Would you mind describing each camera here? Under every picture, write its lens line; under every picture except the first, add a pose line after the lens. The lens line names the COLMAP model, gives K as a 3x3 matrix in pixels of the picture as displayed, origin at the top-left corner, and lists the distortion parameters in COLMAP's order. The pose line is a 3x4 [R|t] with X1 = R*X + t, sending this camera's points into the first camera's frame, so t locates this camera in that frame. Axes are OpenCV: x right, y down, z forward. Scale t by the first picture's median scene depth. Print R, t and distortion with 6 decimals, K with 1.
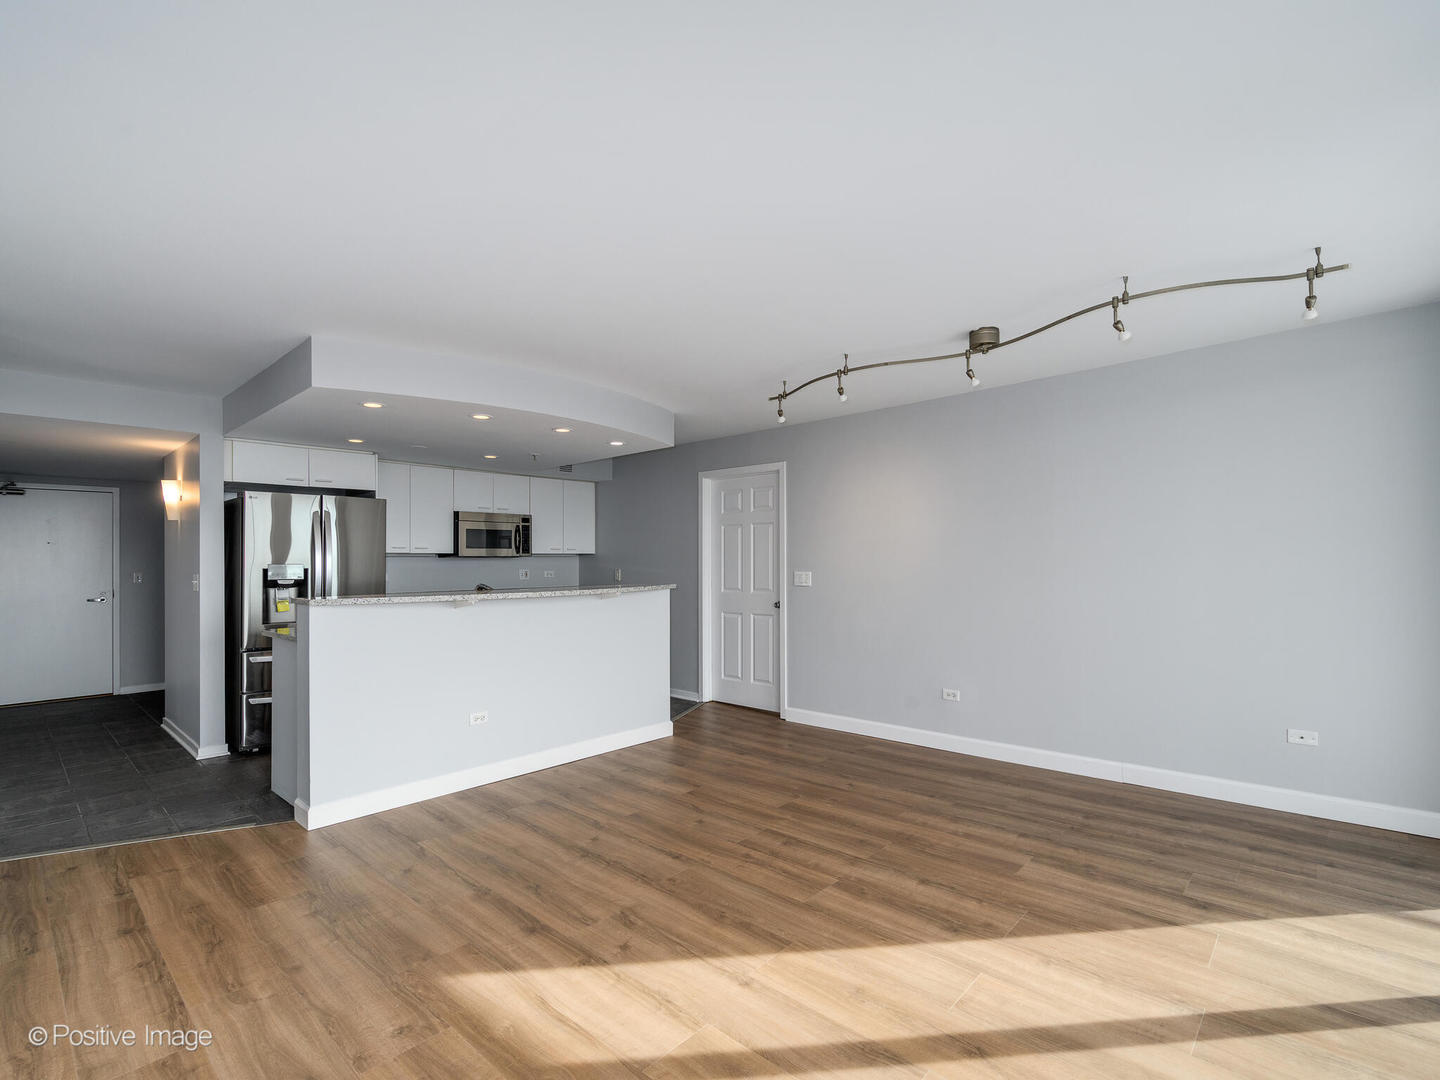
lens RADIAL K [[645.5, 0, 717.3], [0, 645.5, 559.3], [0, 0, 1]] dist [0.000141, 0.000006]
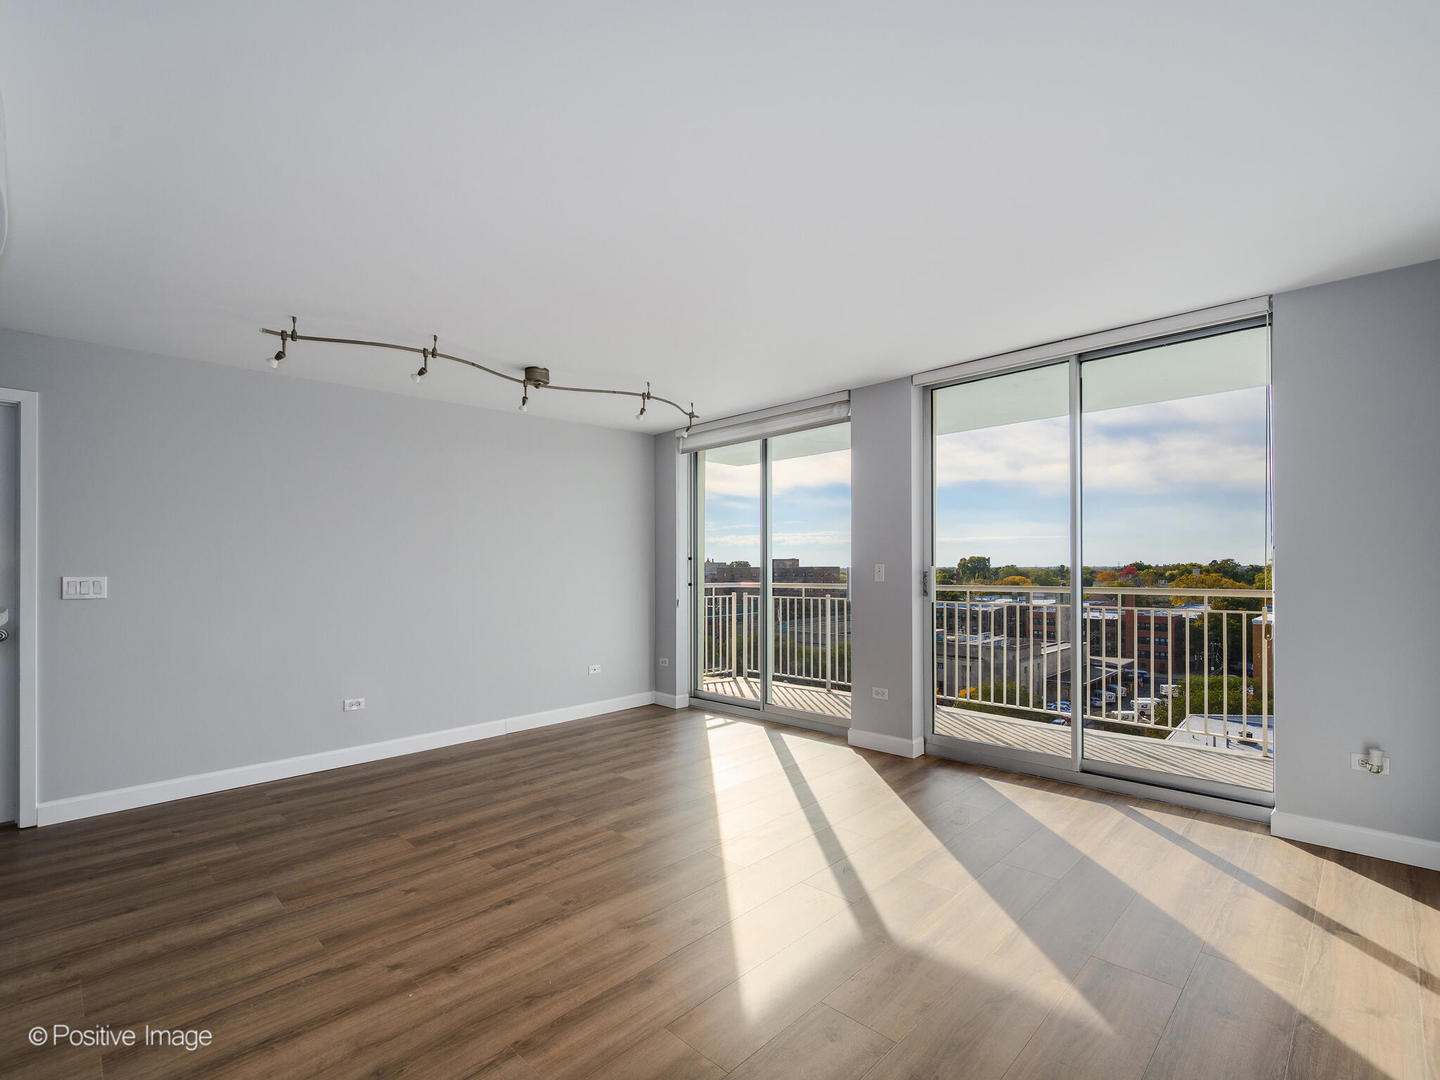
lens RADIAL K [[645.5, 0, 717.3], [0, 645.5, 559.3], [0, 0, 1]] dist [0.000141, 0.000006]
pose [[0.084546, 0.020384, 0.996211, -0.738482], [0.000763, 0.999789, -0.020522, 0.026560], [-0.996419, 0.002496, 0.084512, 0.546535]]
